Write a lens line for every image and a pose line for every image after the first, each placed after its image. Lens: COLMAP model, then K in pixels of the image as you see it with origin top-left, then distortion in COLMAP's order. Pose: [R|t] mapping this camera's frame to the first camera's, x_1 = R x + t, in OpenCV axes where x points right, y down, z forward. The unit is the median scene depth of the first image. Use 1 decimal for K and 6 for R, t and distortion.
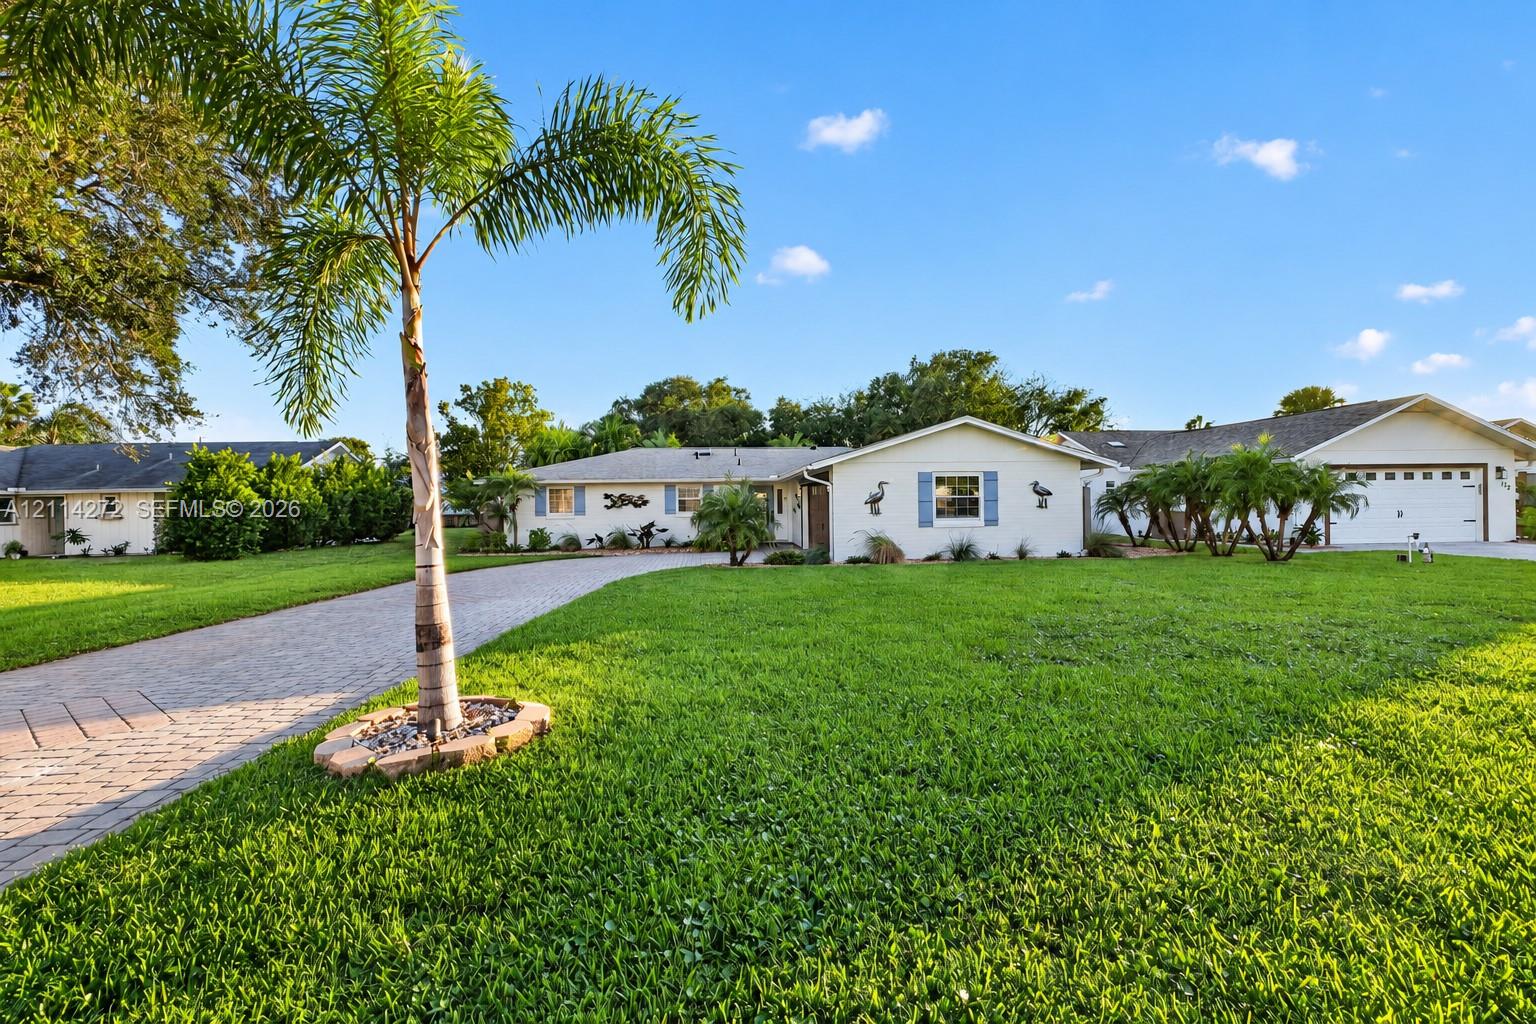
lens RADIAL K [[650.2, 0, 775.6], [0, 650.2, 517.0], [0, 0, 1]] dist [-0.004428, 0.000462]
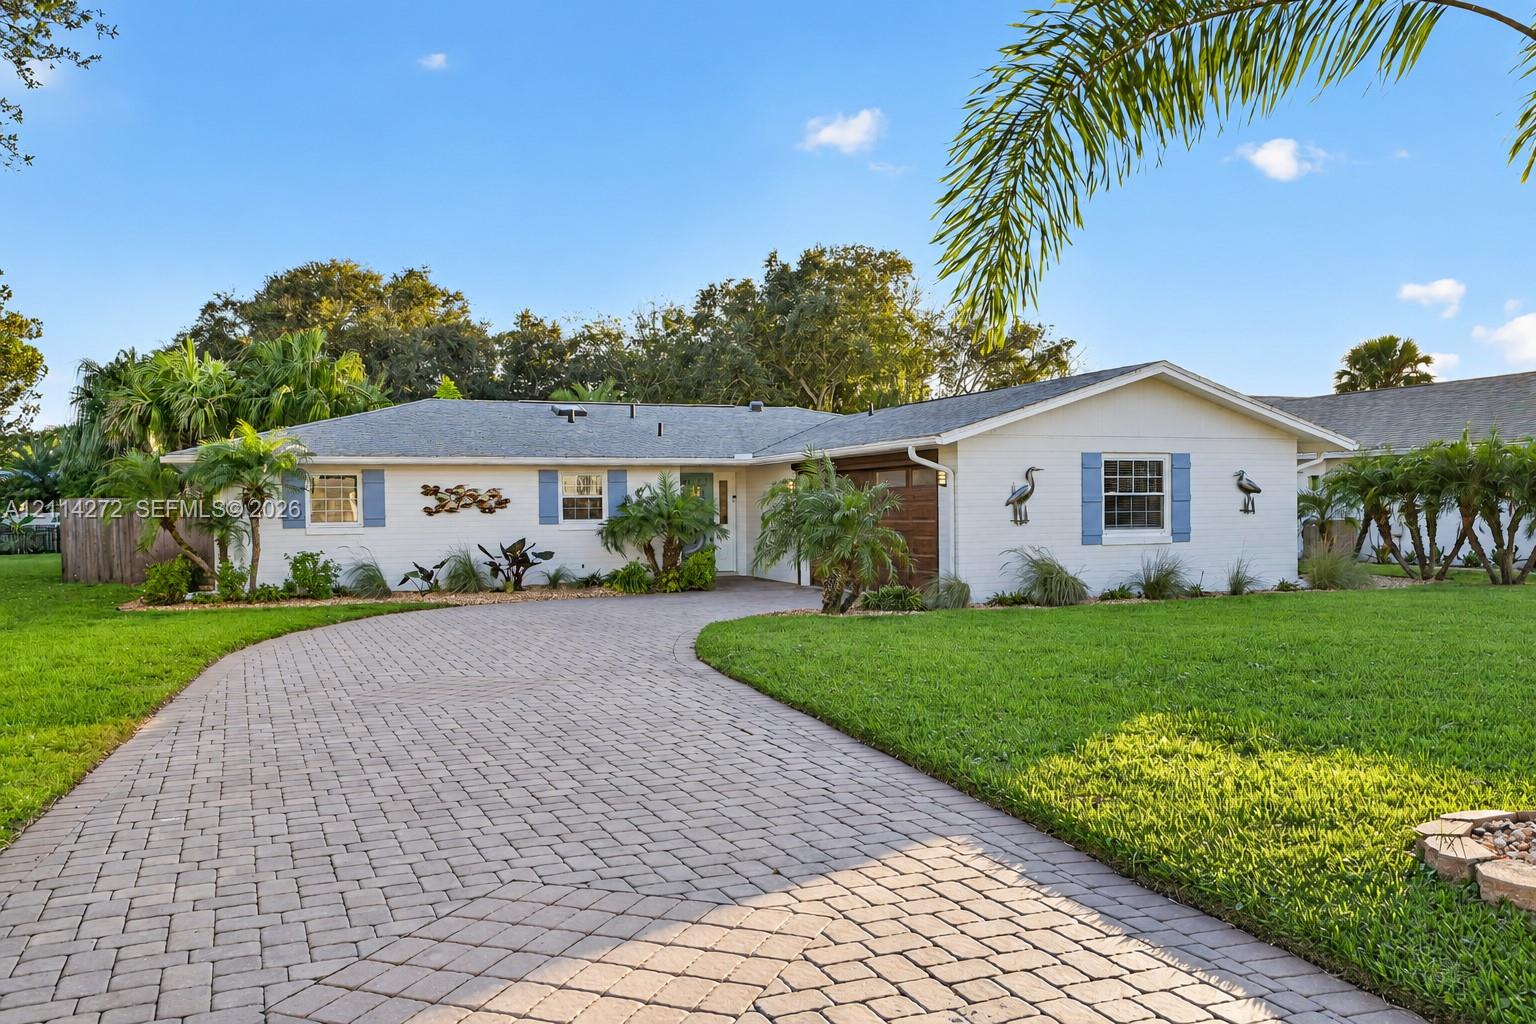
lens RADIAL K [[1198.8, 0, 768.0], [0, 1198.8, 517.8], [0, 0, 1]] dist [0.003893, -0.000450]
pose [[0.958749, 0.002250, 0.284246, -0.277566], [0.002735, 0.999849, -0.017140, 0.007122], [-0.284242, 0.017210, 0.958598, 0.011681]]
